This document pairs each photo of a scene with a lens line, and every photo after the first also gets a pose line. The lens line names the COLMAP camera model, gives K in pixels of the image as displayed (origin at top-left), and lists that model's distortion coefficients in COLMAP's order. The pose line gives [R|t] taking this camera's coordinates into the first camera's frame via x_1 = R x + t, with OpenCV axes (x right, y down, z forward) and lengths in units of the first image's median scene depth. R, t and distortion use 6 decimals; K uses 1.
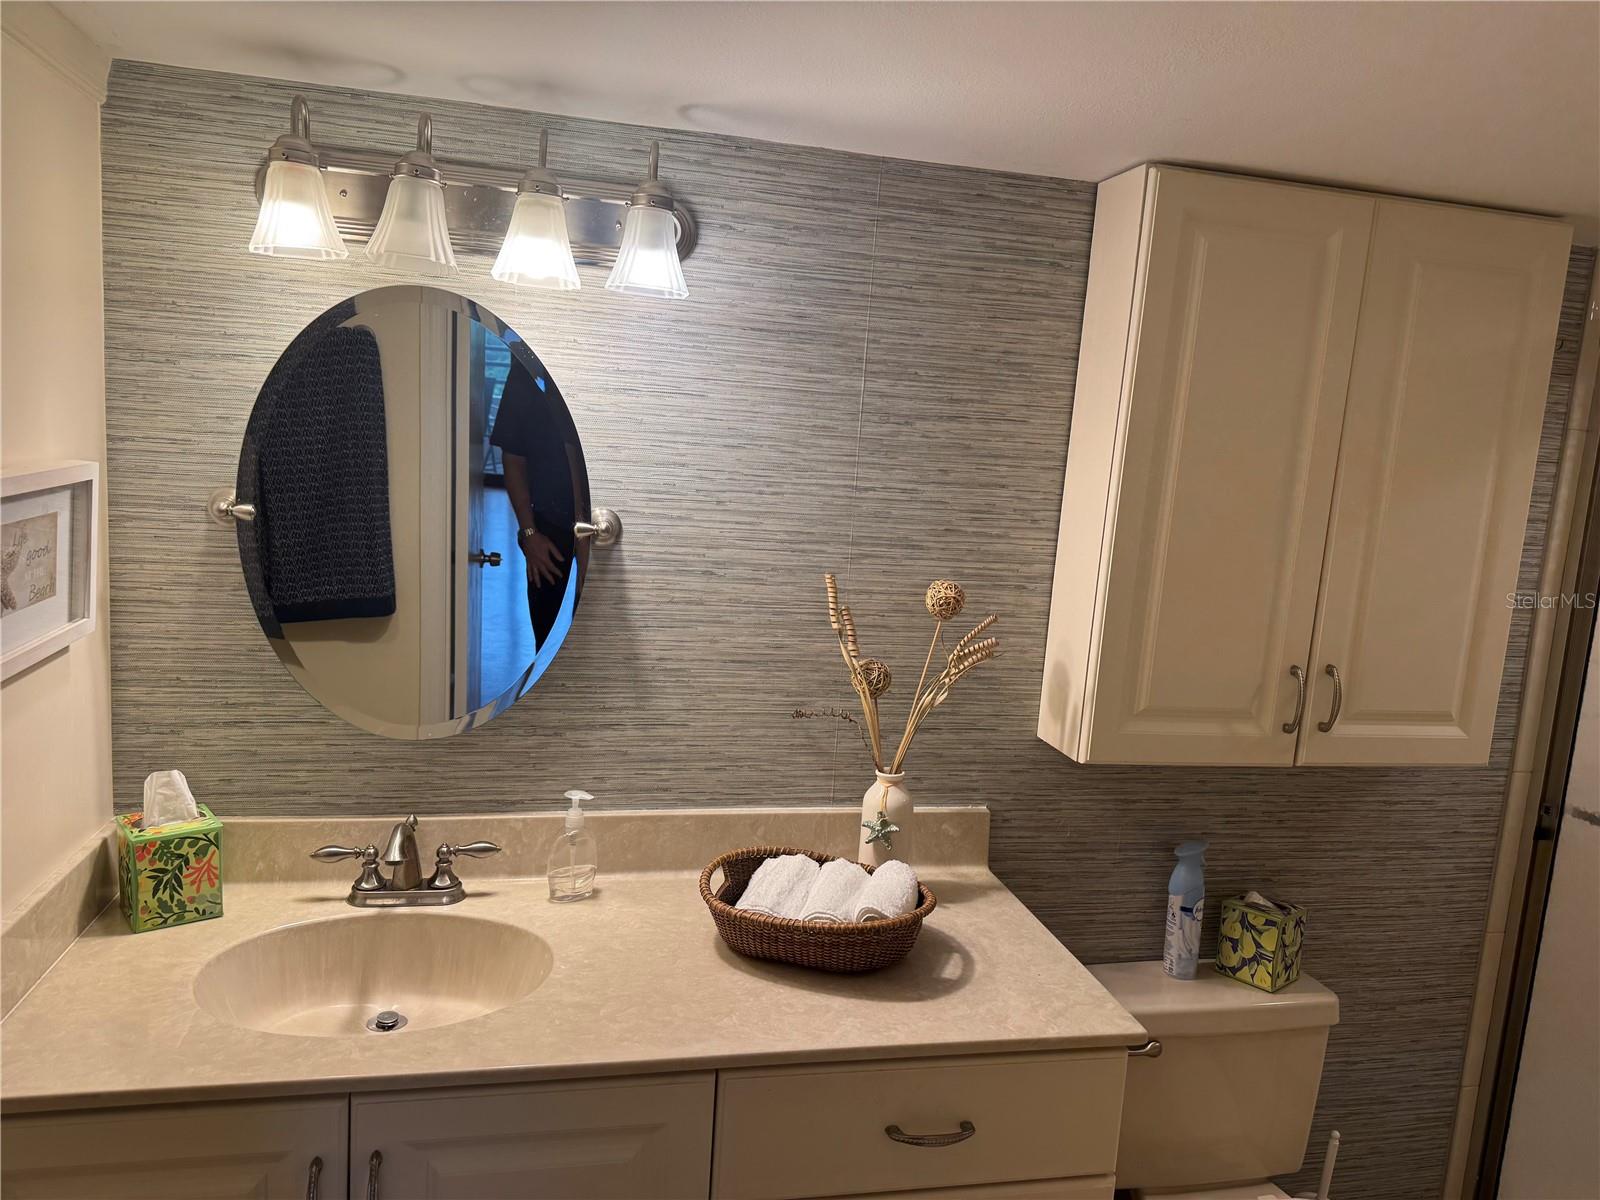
lens RADIAL K [[1097.9, 0, 800.0], [0, 1097.9, 600.0], [0, 0, 1]] dist [0.007733, -0.015005]
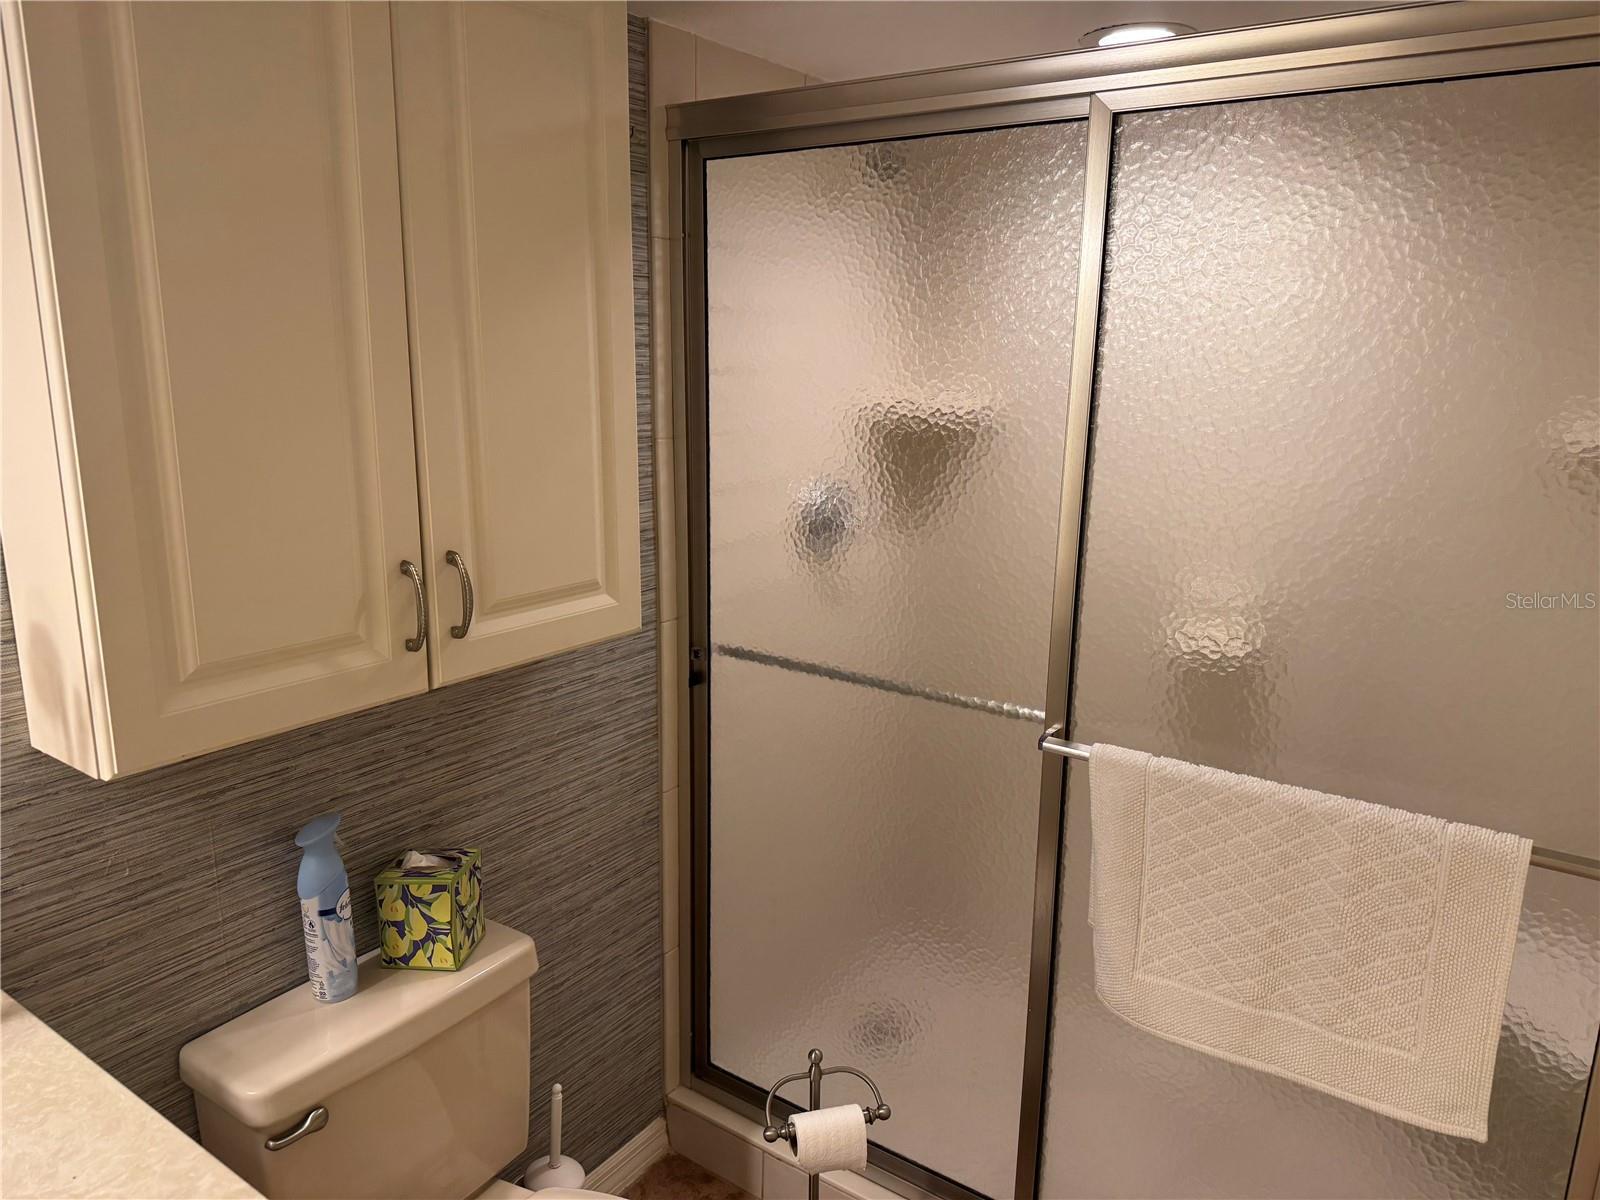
lens RADIAL K [[1146.0, 0, 800.0], [0, 1146.0, 600.0], [0, 0, 1]] dist [0.167131, -0.294319]
pose [[0.732963, -0.207124, 0.647970, 0.119639], [0.132602, 0.977751, 0.162543, -0.005217], [-0.667219, -0.033216, 0.744120, 0.217655]]
